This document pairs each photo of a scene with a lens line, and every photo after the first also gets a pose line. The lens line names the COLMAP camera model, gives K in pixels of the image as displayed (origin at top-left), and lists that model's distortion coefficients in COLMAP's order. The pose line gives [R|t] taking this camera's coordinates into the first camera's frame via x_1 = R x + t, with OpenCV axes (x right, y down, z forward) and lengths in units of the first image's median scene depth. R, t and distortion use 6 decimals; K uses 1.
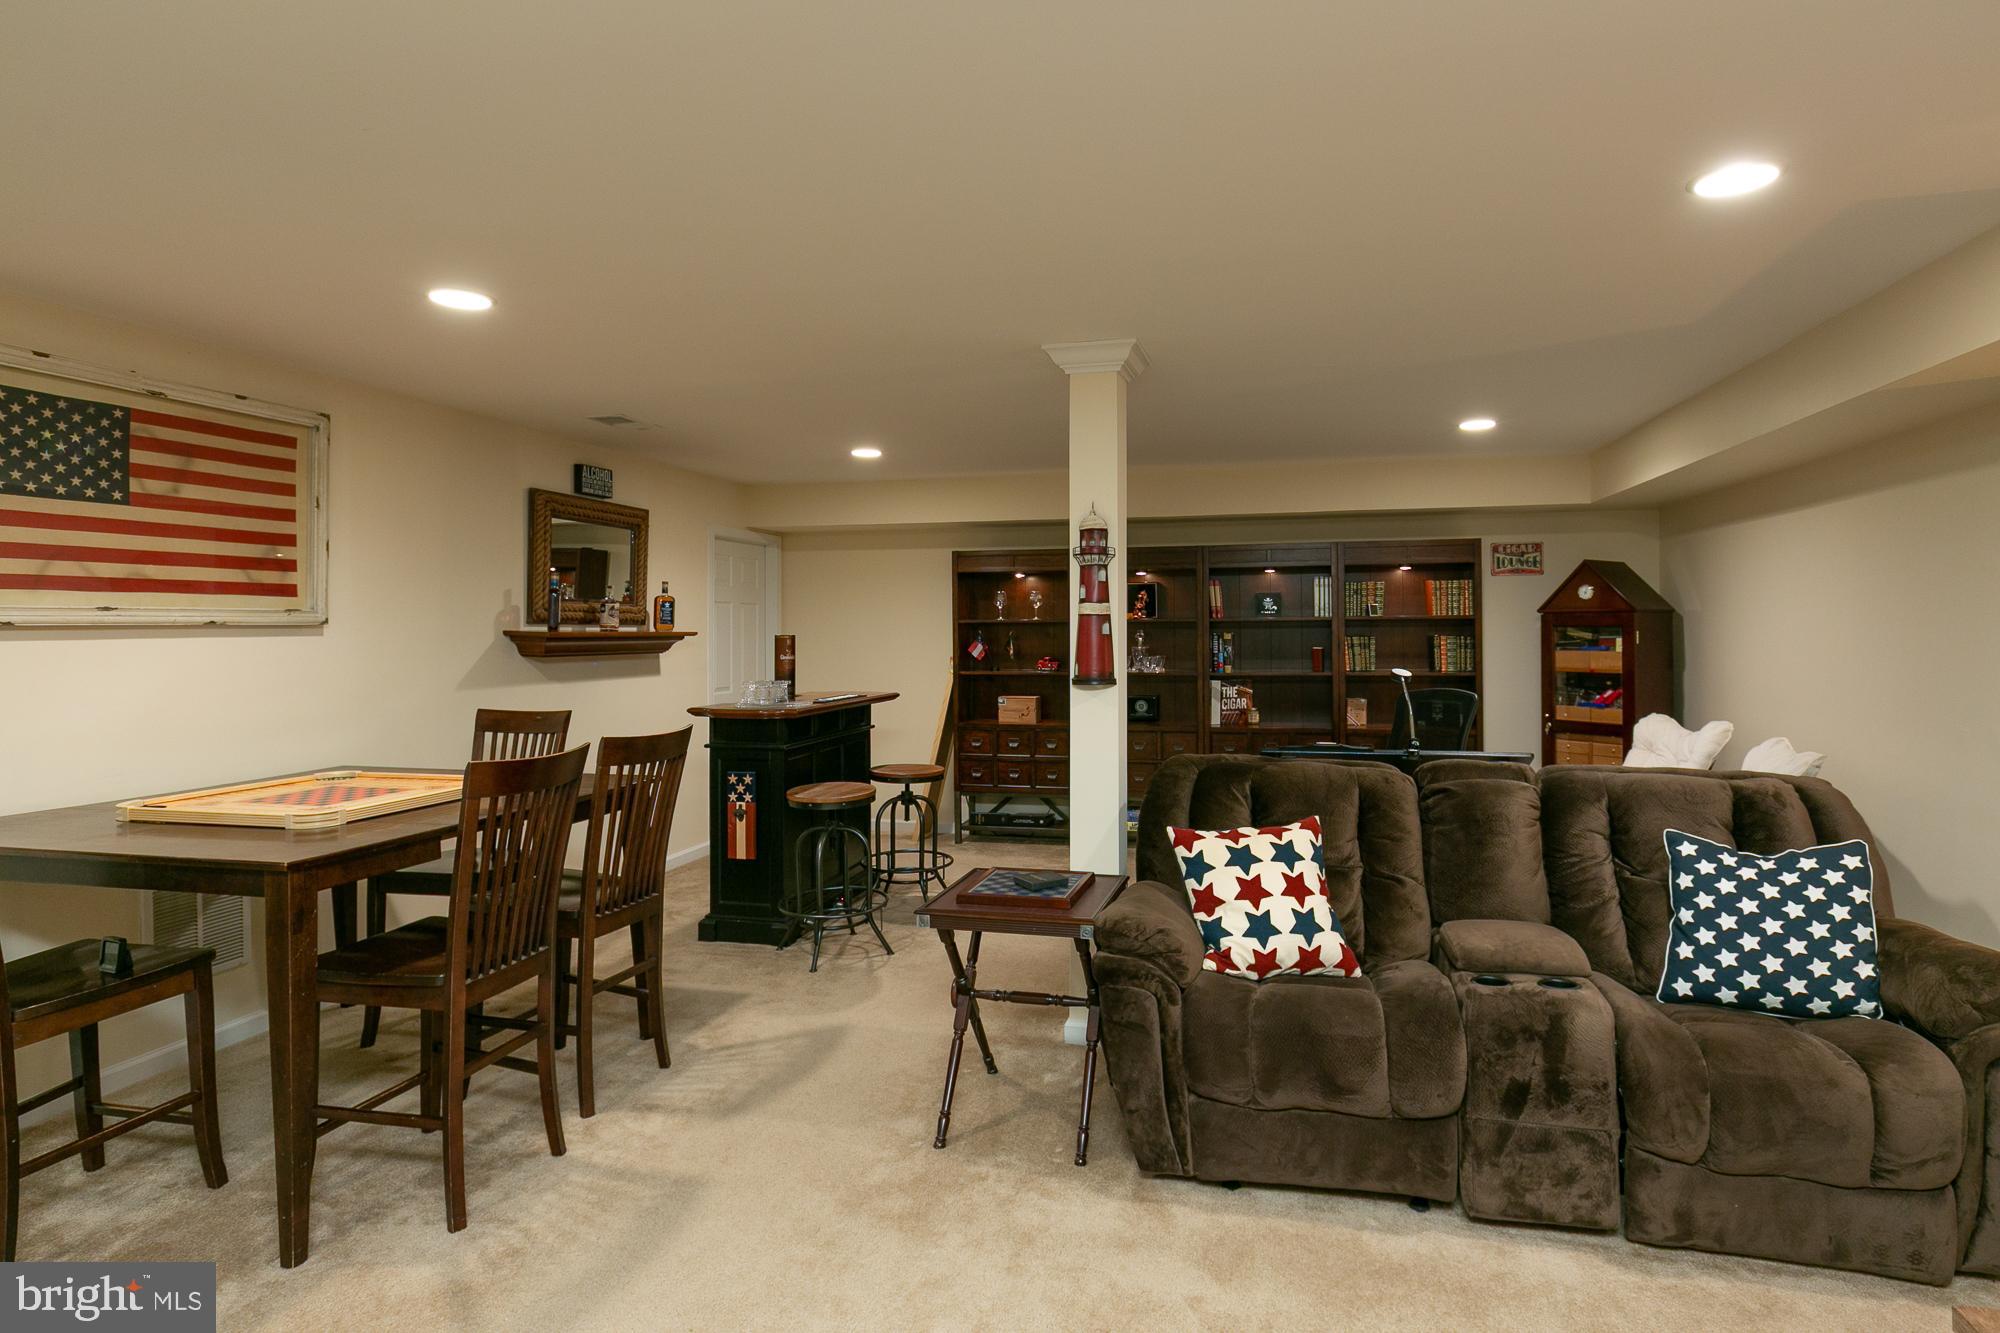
lens RADIAL K [[996.2, 0, 1002.9], [0, 996.2, 636.2], [0, 0, 1]] dist [-0.000372, -0.000383]
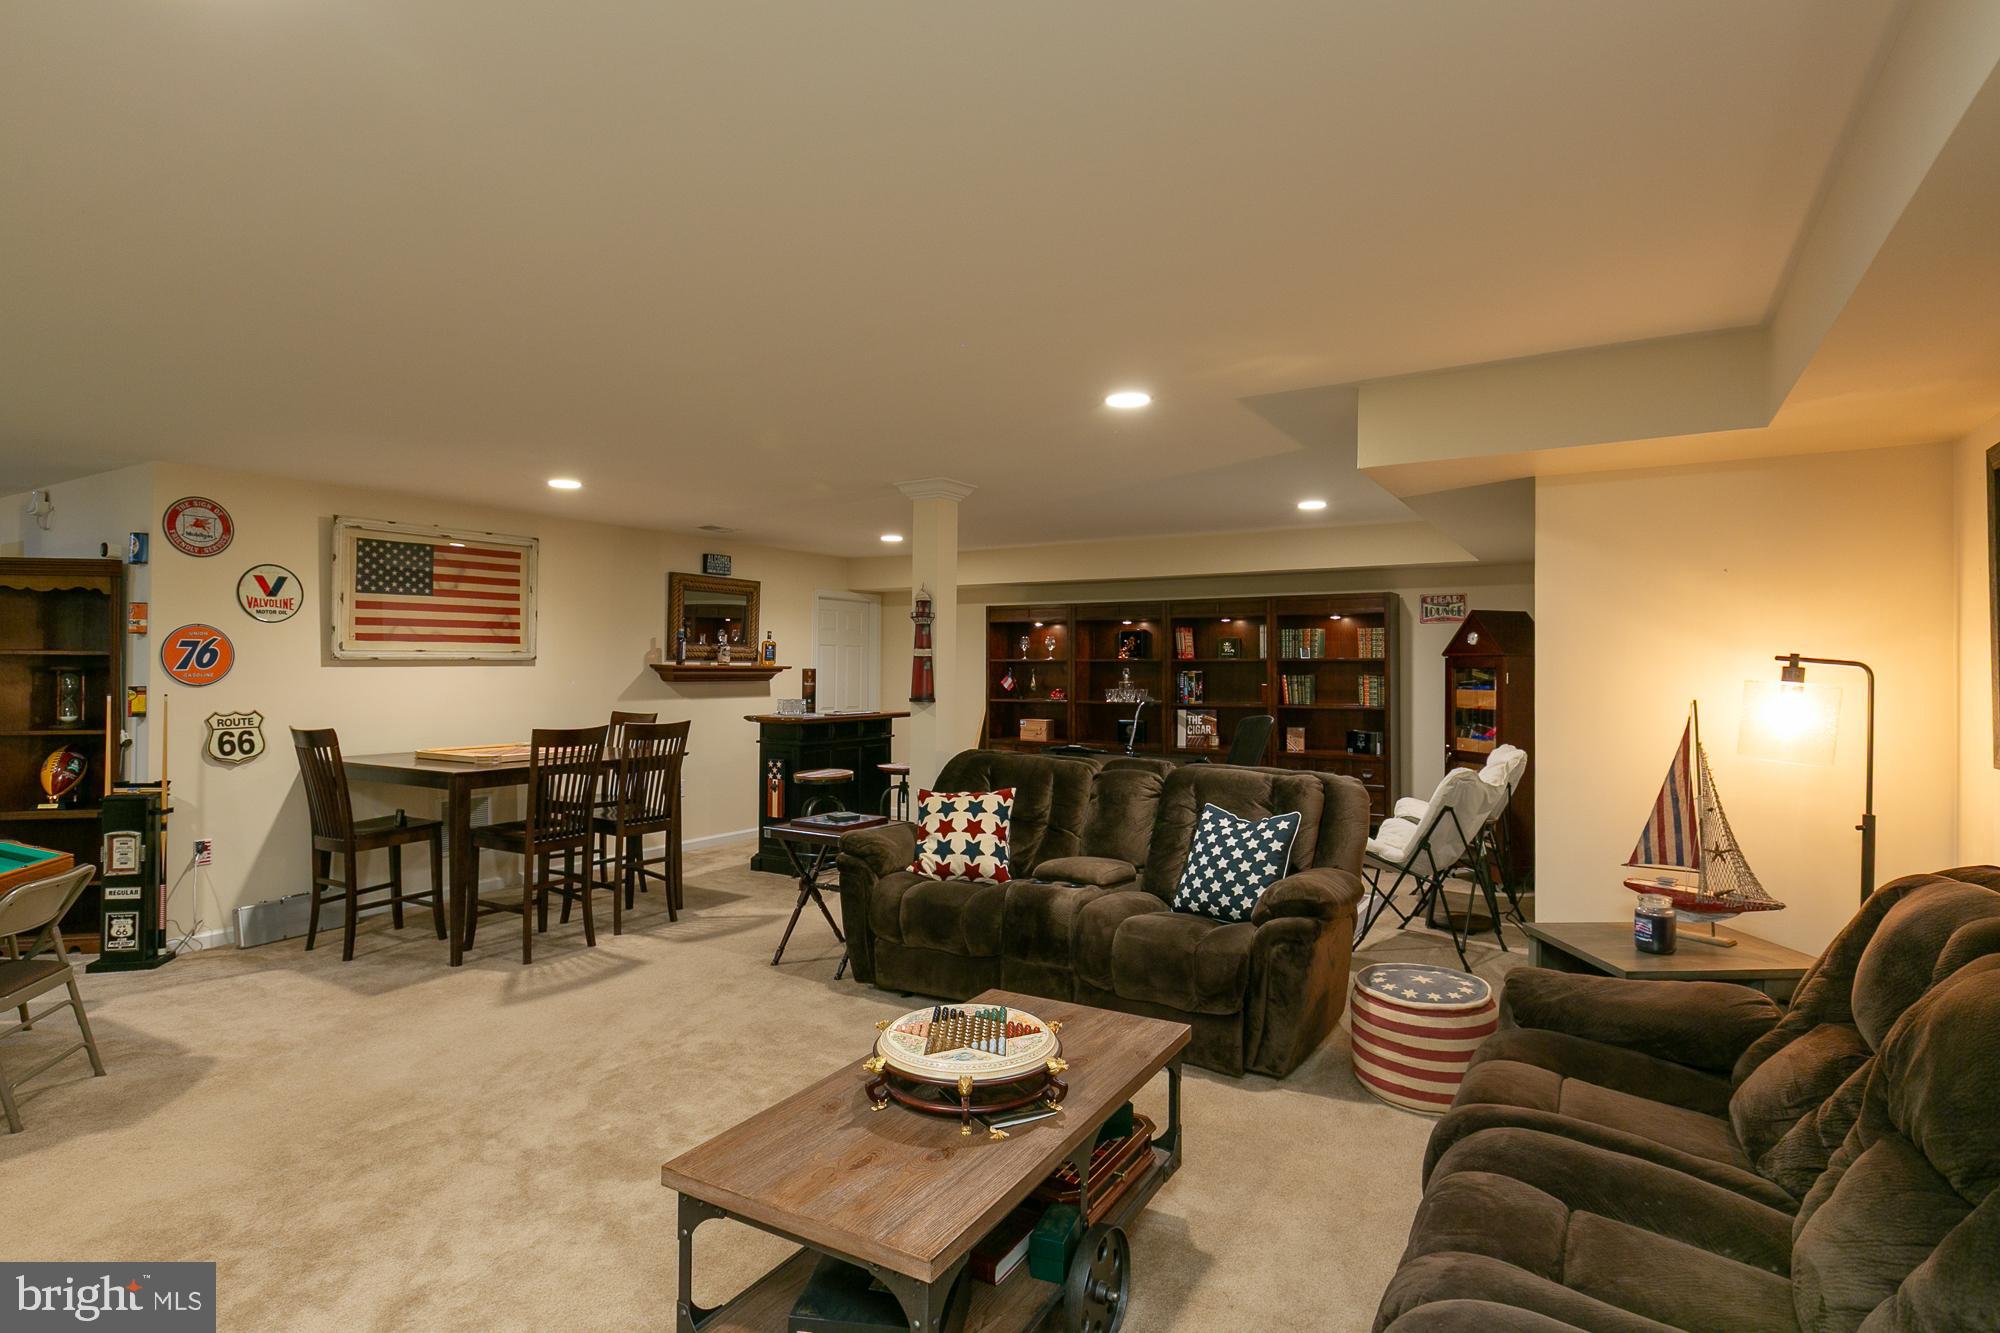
lens RADIAL K [[1013.6, 0, 1000.0], [0, 1013.6, 666.5], [0, 0, 1]] dist [-0.000192, -0.000218]
pose [[0.946792, 0.008697, -0.321728, 0.532666], [-0.011129, 0.999922, -0.005721, 0.000884], [0.321653, 0.008997, 0.946815, -0.331464]]
